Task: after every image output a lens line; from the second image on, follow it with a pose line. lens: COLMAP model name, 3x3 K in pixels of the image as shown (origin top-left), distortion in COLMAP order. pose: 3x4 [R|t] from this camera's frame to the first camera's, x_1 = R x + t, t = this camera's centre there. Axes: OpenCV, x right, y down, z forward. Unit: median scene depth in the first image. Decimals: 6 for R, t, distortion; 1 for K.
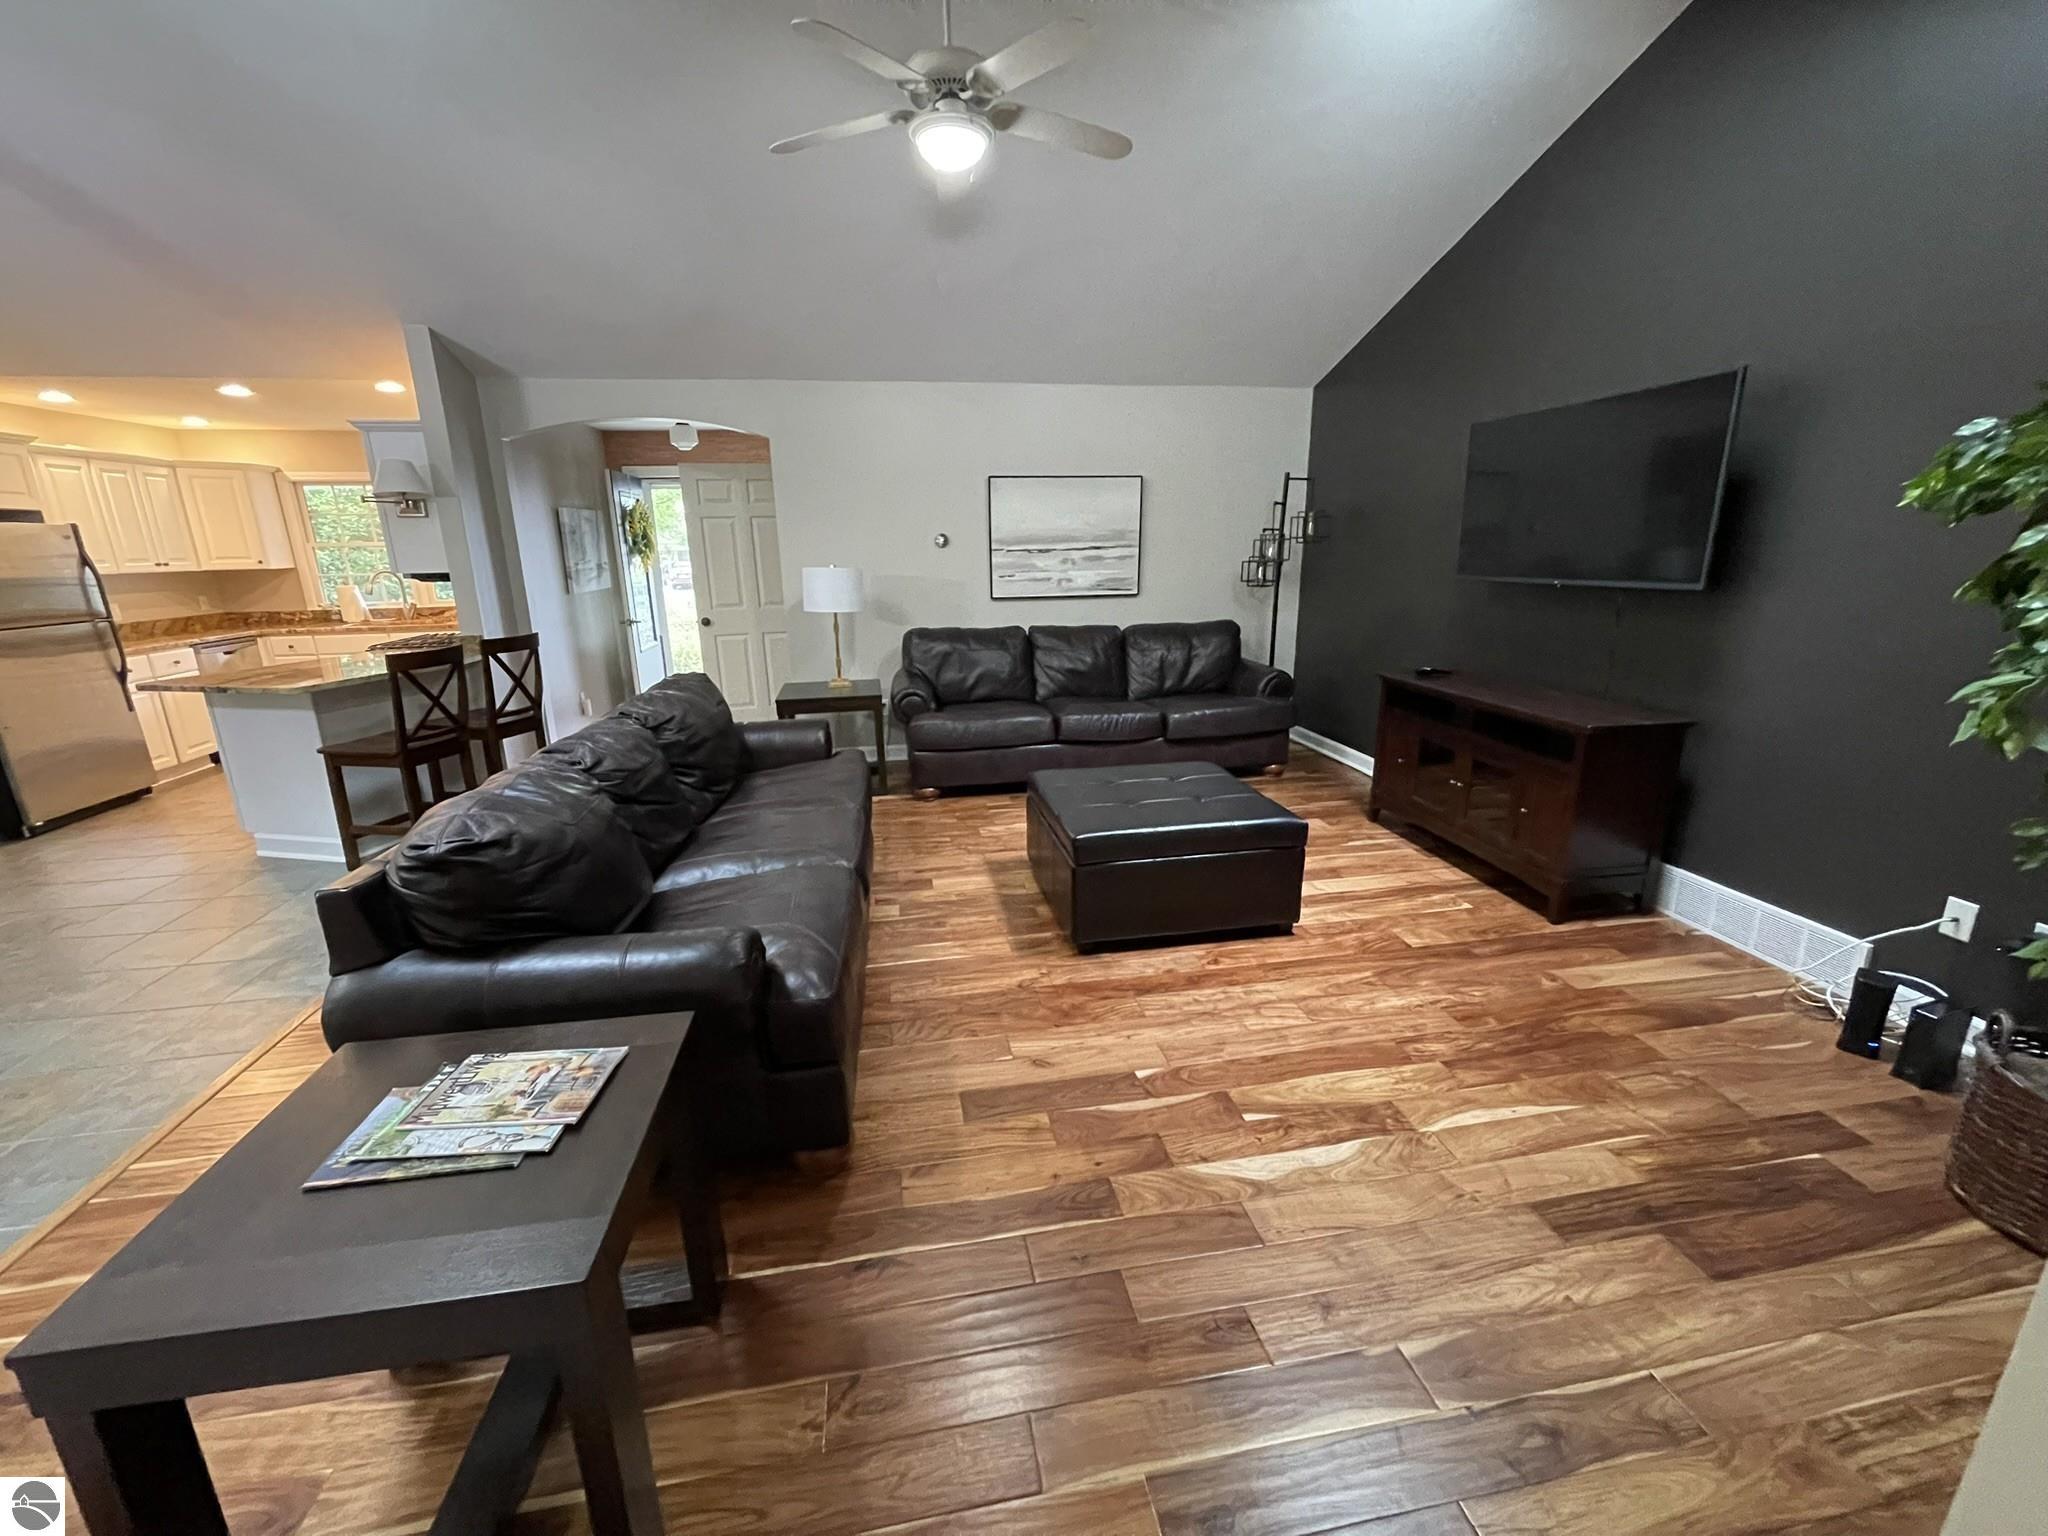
lens RADIAL K [[826.8, 0, 1022.0], [0, 826.8, 764.9], [0, 0, 1]] dist [-0.002327, -0.000375]
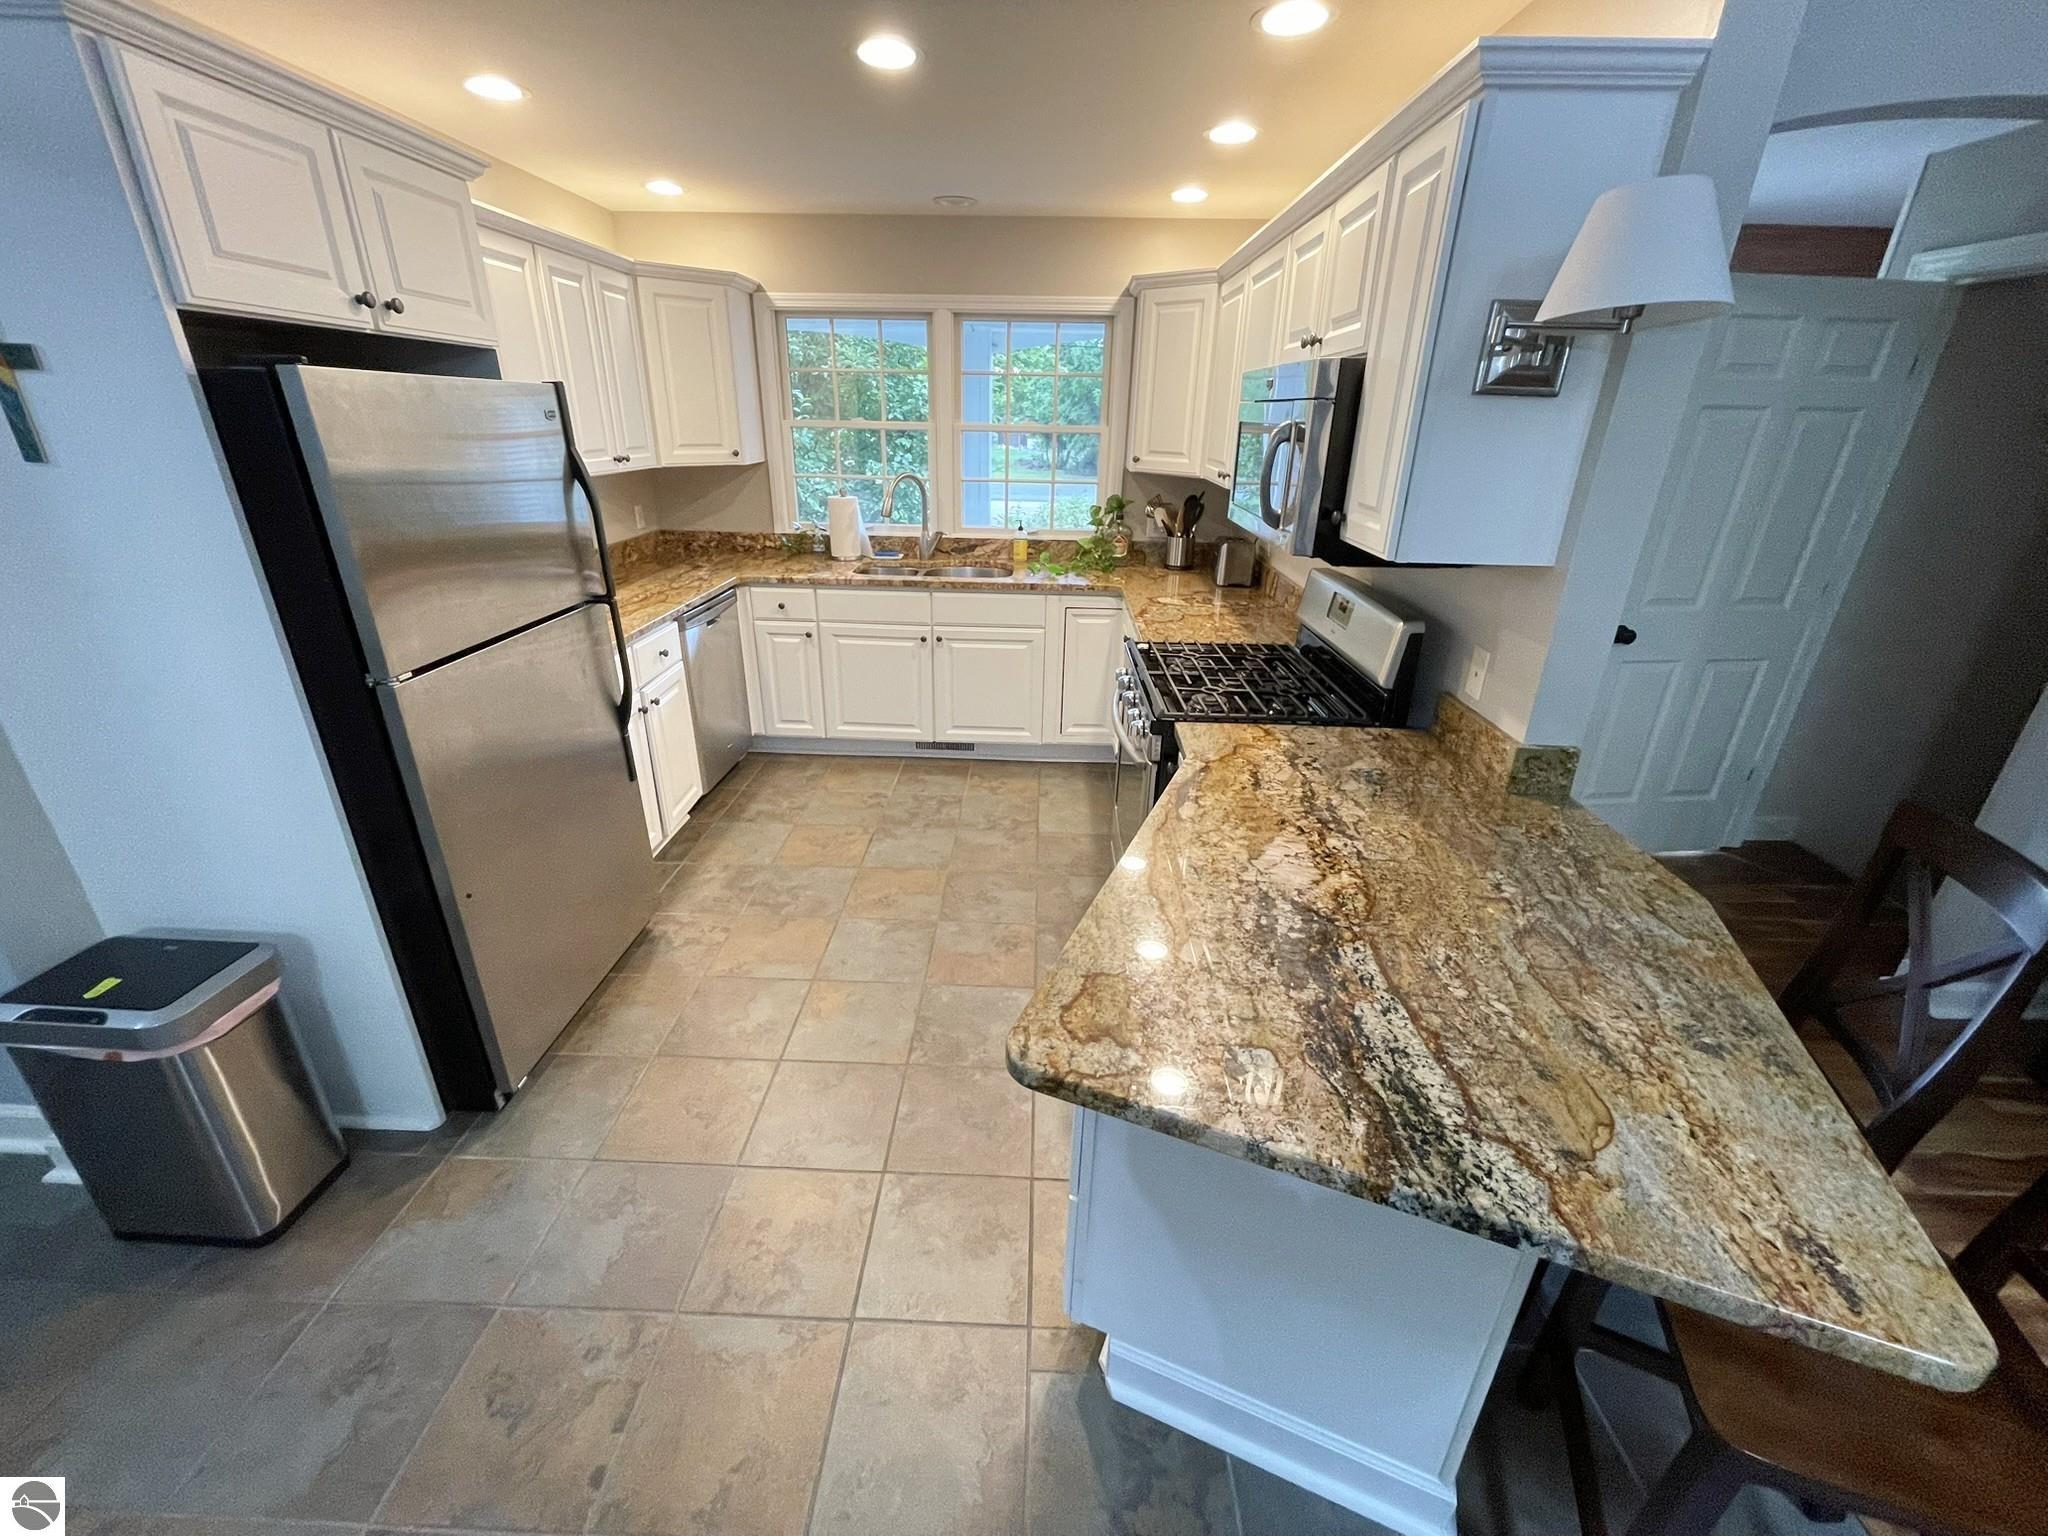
lens RADIAL K [[826.8, 0, 1019.9], [0, 826.8, 765.5], [0, 0, 1]] dist [-0.002327, -0.000375]
pose [[0.978089, 0.112049, -0.175465, -0.721750], [-0.086740, 0.985502, 0.145811, -0.157432], [0.189259, -0.127397, 0.973628, 0.526826]]
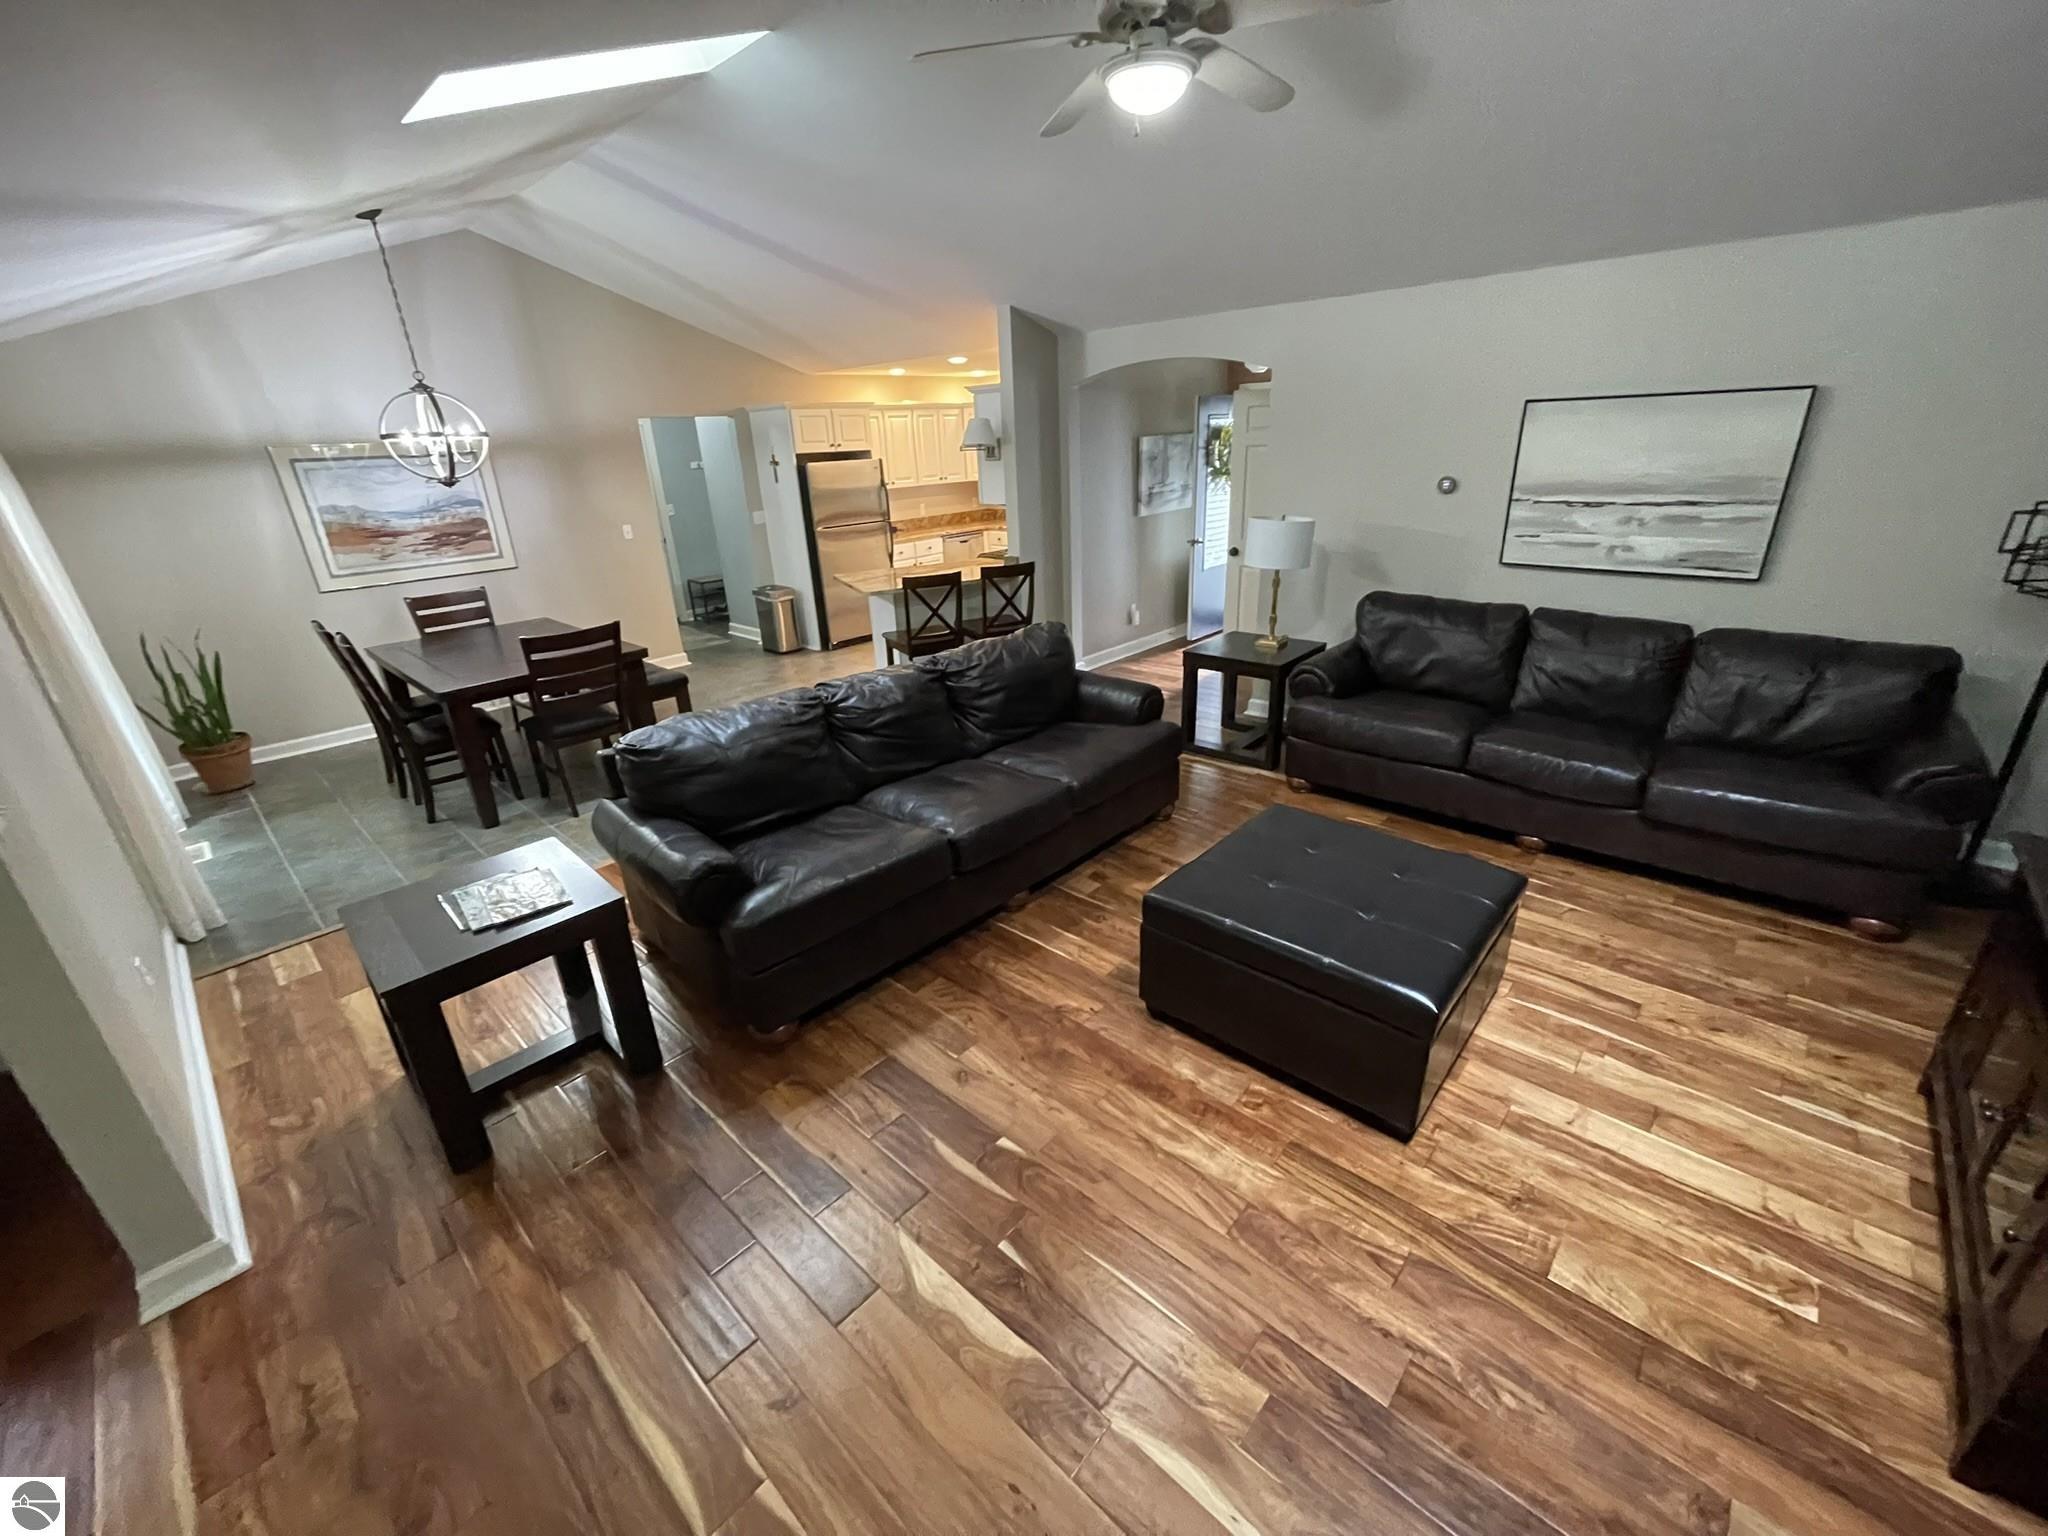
lens RADIAL K [[826.8, 0, 1016.4], [0, 826.8, 763.4], [0, 0, 1]] dist [-0.002327, -0.000375]
pose [[0.603843, 0.287813, -0.743328, 0.326152], [-0.177555, 0.957674, 0.226570, -0.121522], [0.777077, -0.004831, 0.629388, 0.173198]]
